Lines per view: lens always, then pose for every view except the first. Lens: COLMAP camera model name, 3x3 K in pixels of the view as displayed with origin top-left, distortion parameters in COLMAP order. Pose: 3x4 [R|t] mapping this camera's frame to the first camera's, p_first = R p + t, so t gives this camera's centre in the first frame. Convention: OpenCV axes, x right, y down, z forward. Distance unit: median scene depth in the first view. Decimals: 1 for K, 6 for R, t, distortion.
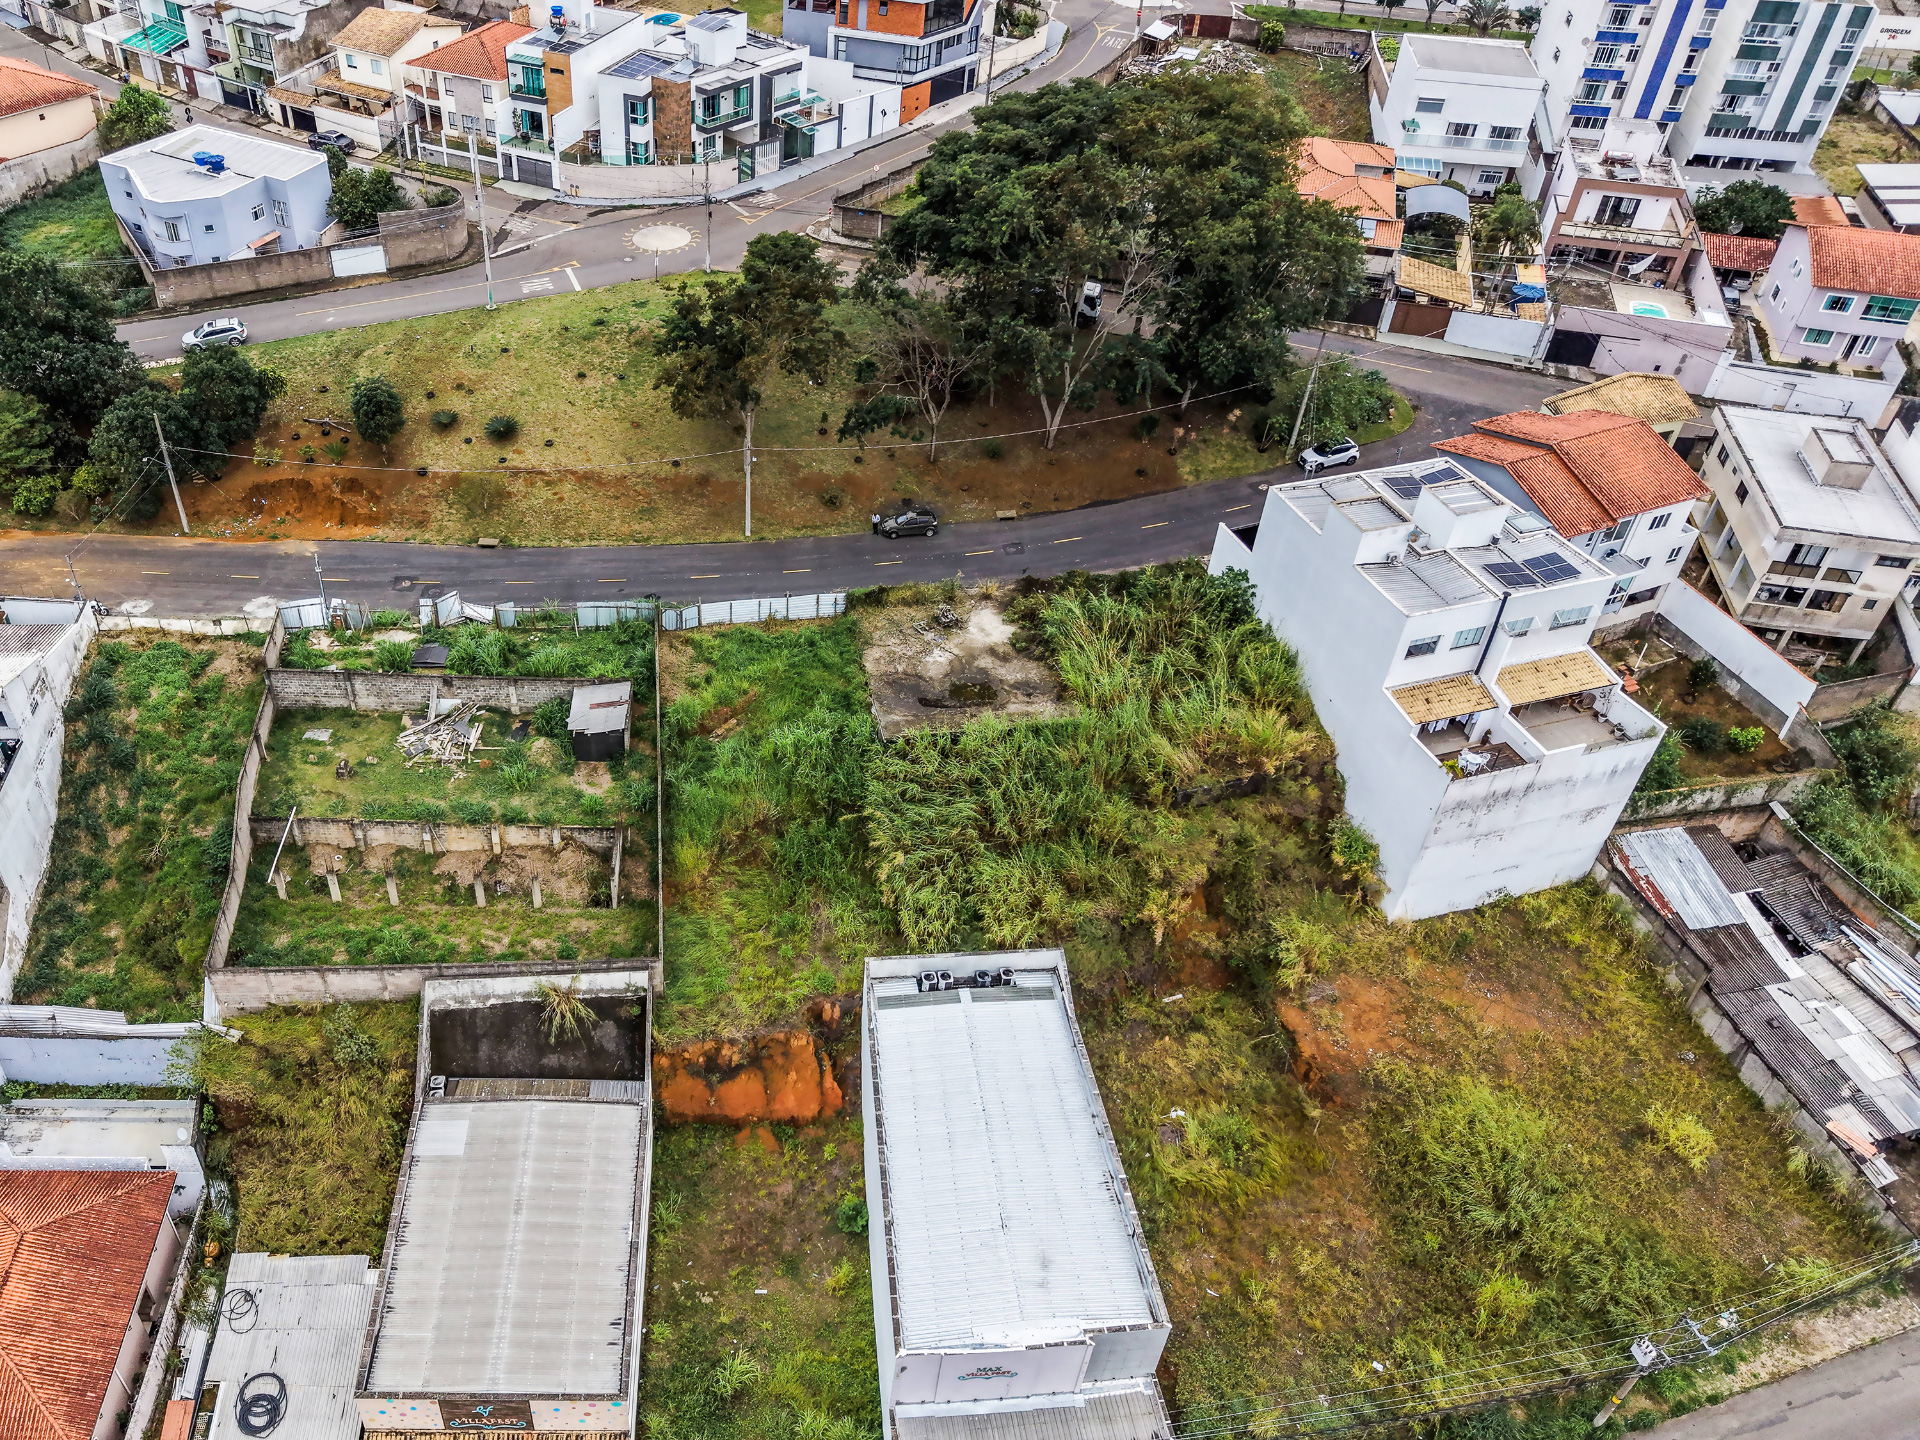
lens RADIAL K [[1542.3, 0, 769.0], [0, 1542.3, 817.0], [0, 0, 1]] dist [0.022686, -0.024832]
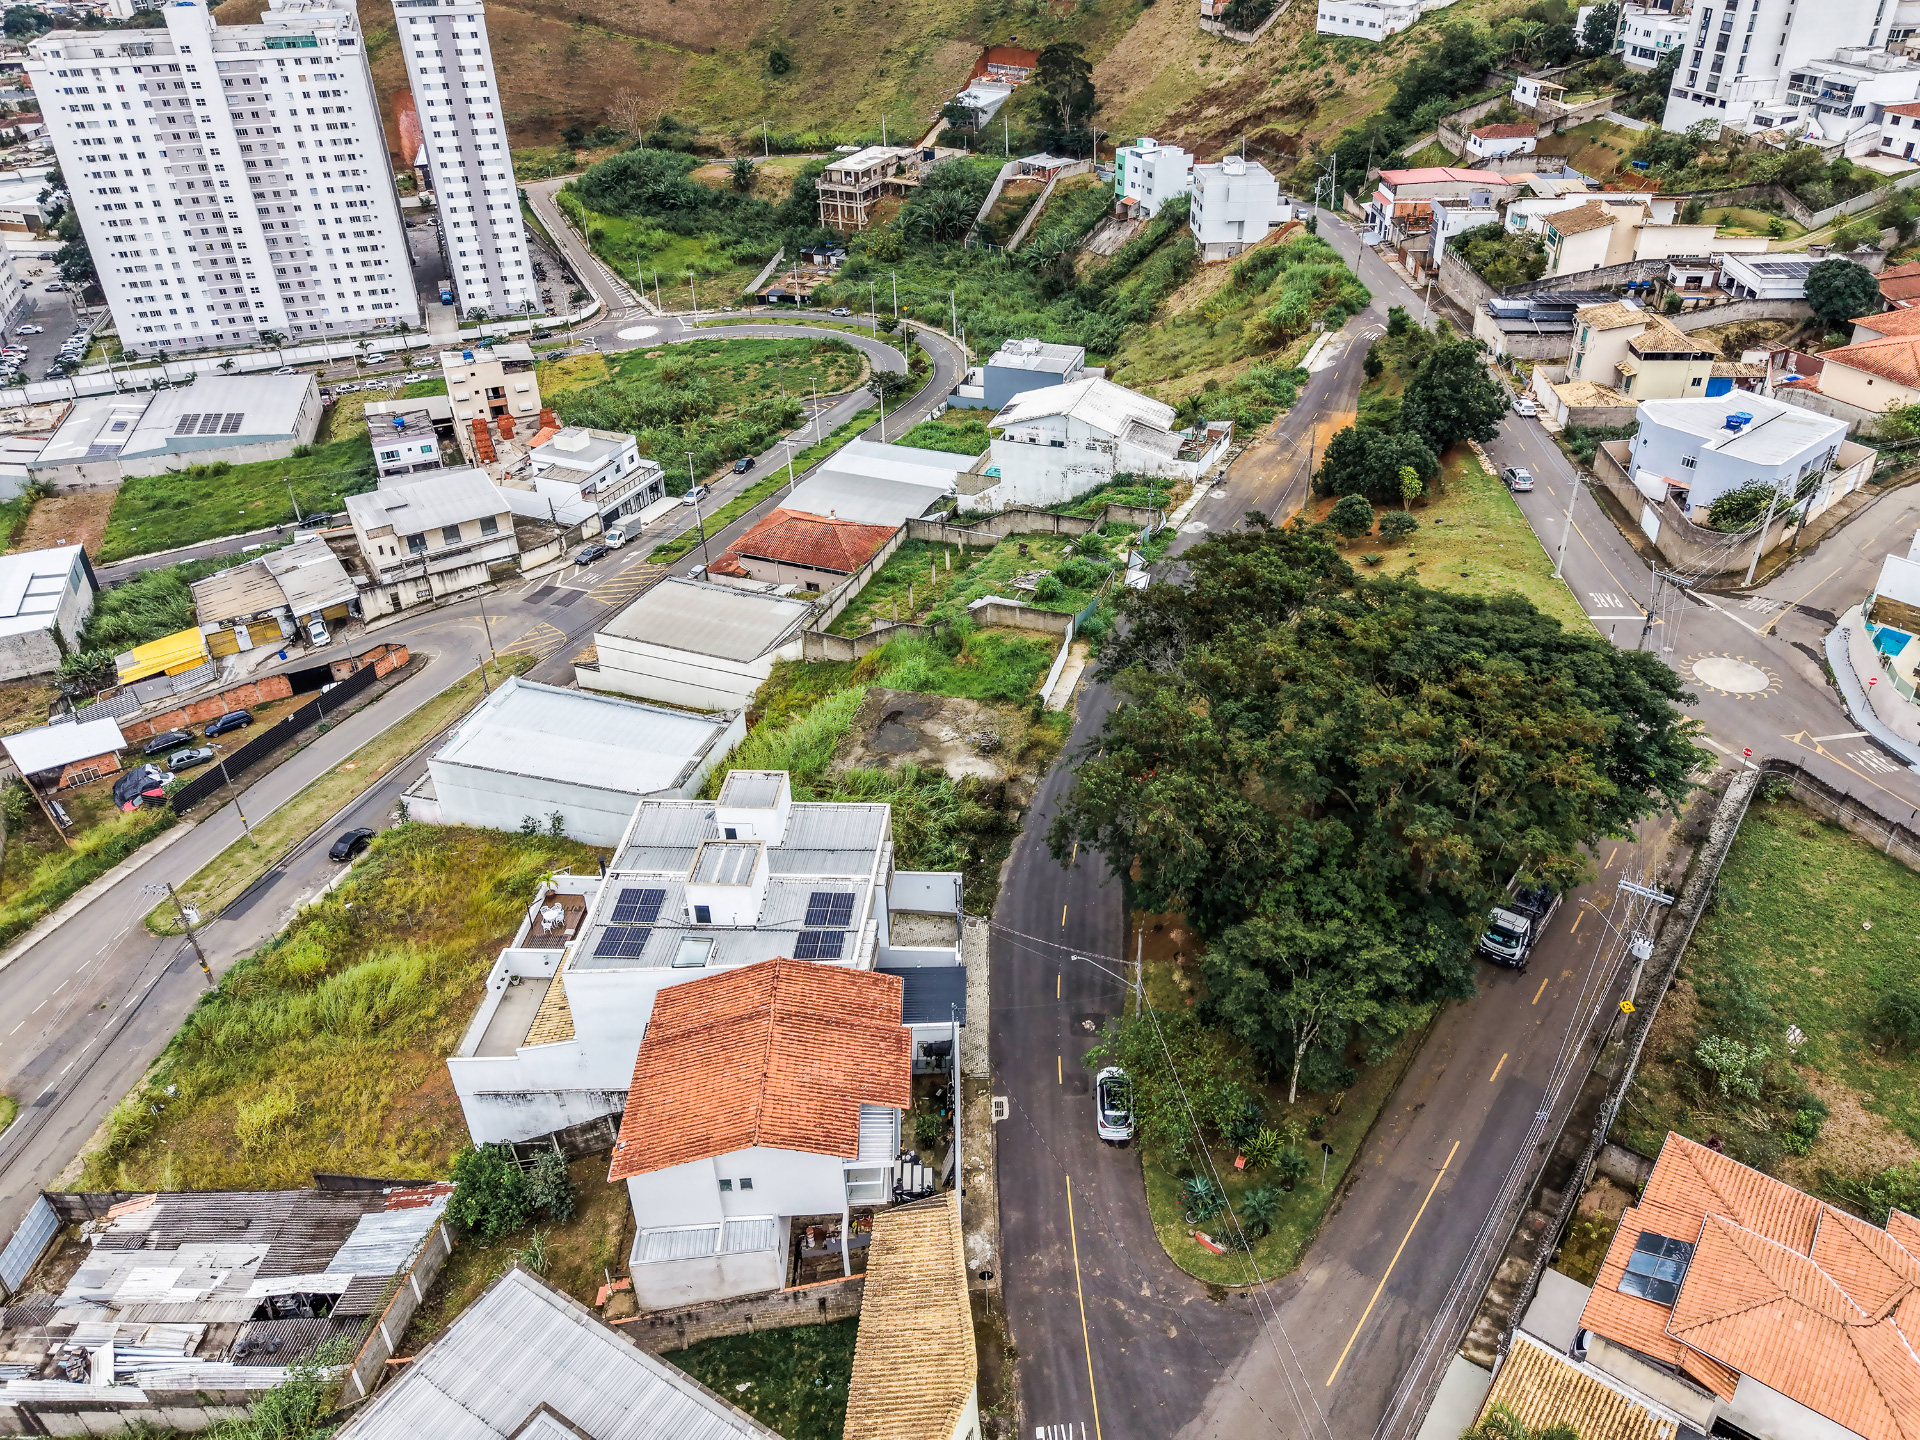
lens RADIAL K [[1391.0, 0, 1047.8], [0, 1391.0, 659.6], [0, 0, 1]] dist [0.016749, -0.021019]
pose [[-0.332615, 0.480735, -0.811333, 0.904622], [-0.643228, 0.513498, 0.567959, -0.775315], [0.689656, 0.710784, 0.138425, 0.862905]]
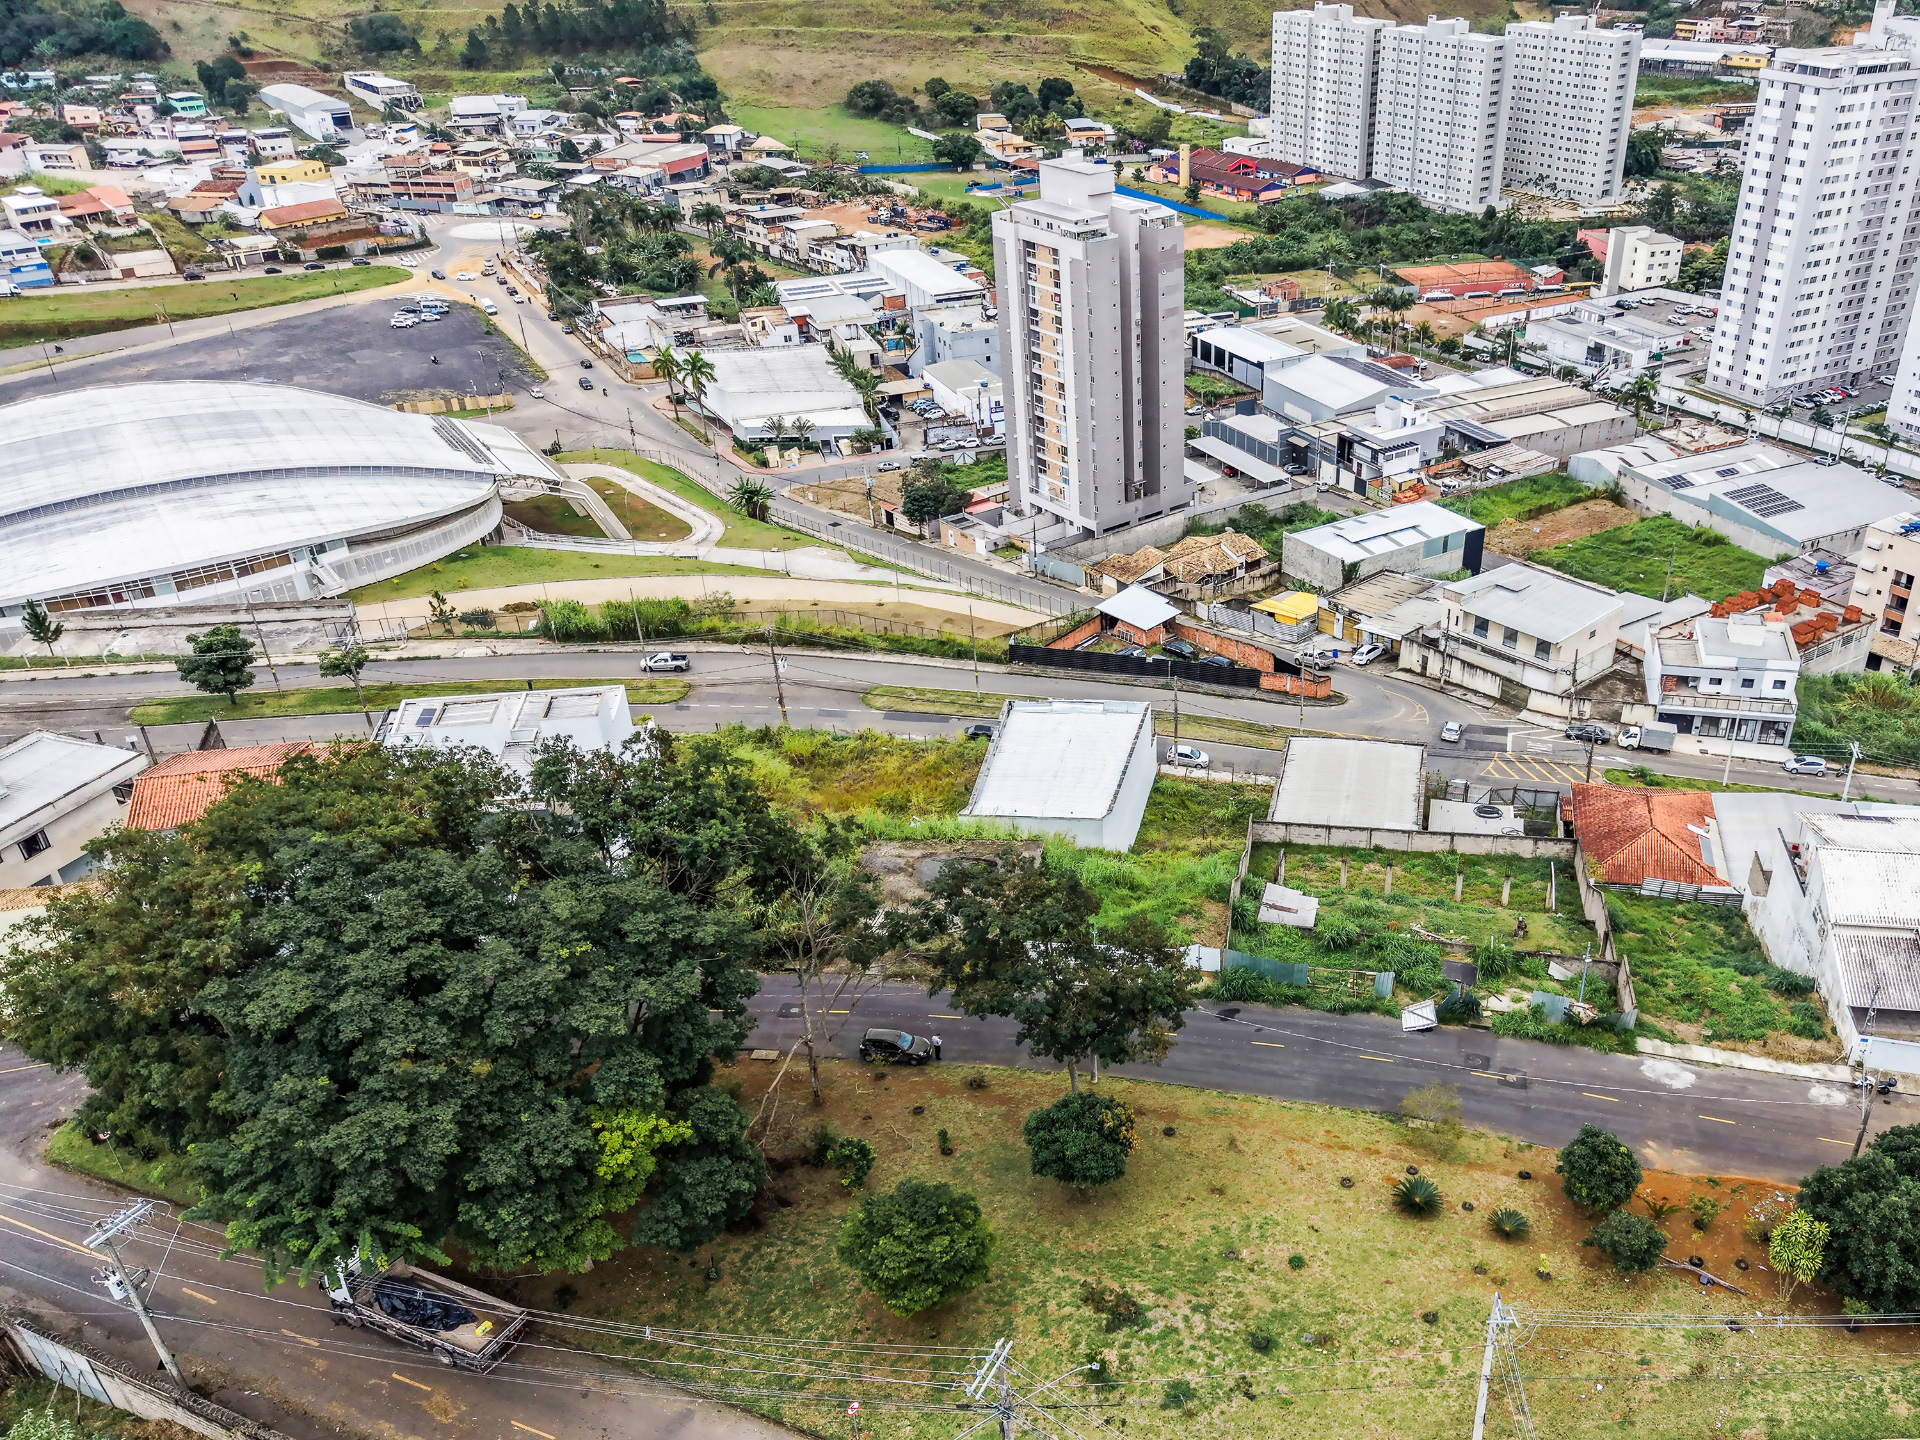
lens RADIAL K [[1620.5, 0, 1206.1], [0, 1620.5, 906.4], [0, 0, 1]] dist [0.020142, -0.020046]
pose [[-0.989343, -0.097395, 0.108233, -0.169519], [0.082773, 0.235329, 0.968385, -1.120183], [-0.119787, 0.967023, -0.224760, 1.216853]]
